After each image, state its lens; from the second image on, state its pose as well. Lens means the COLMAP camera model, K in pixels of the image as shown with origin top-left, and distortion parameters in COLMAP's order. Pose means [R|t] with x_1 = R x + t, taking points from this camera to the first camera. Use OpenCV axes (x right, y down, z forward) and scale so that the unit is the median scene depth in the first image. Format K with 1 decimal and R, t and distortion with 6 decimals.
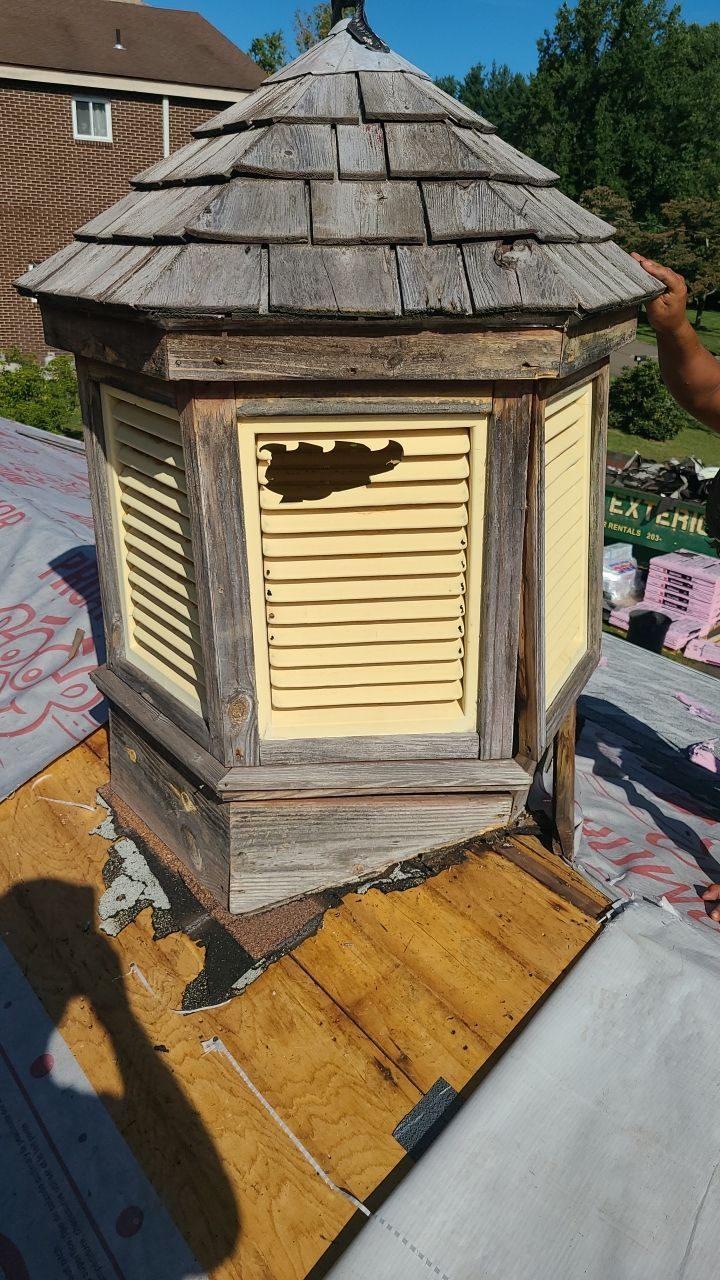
lens RADIAL K [[974.9, 0, 365.1], [0, 974.9, 627.0], [0, 0, 1]] dist [0.047976, -0.025265]
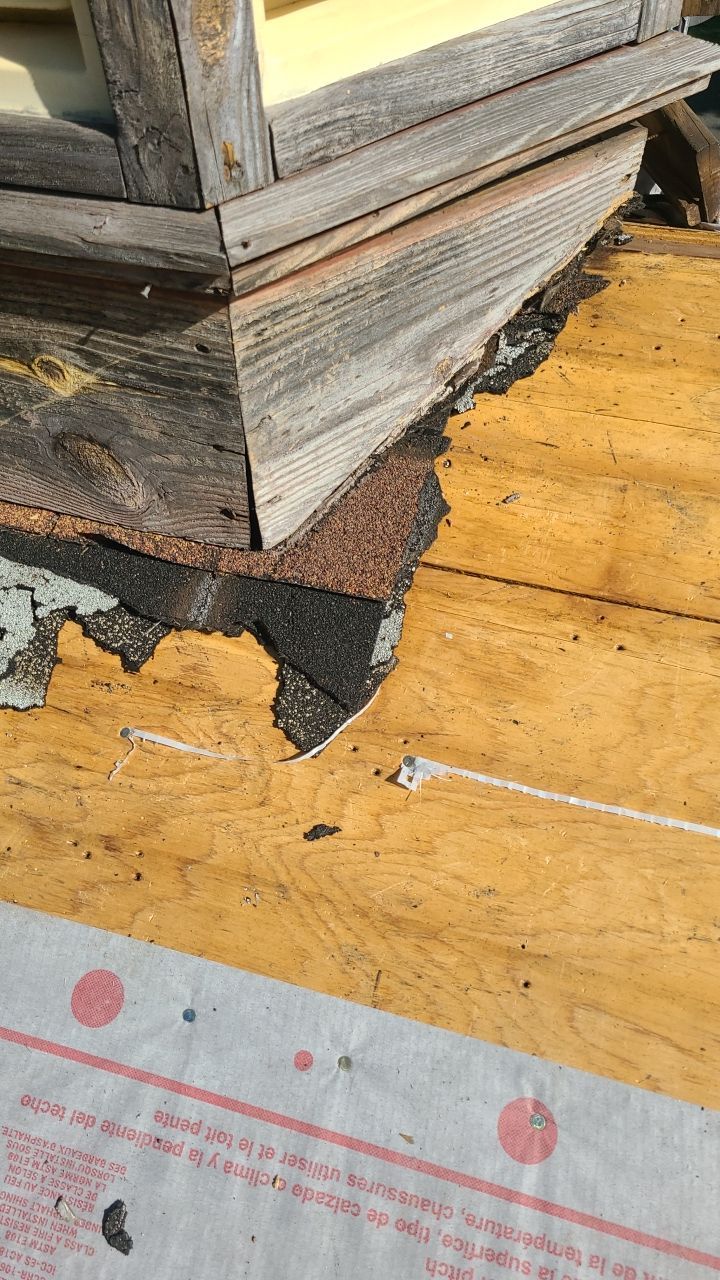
lens RADIAL K [[974.9, 0, 365.1], [0, 974.9, 627.0], [0, 0, 1]] dist [0.047976, -0.025265]
pose [[0.808427, -0.457427, 0.370413, -0.302344], [0.266950, 0.845813, 0.461885, 0.116483], [-0.524579, -0.274518, 0.805889, 0.587037]]
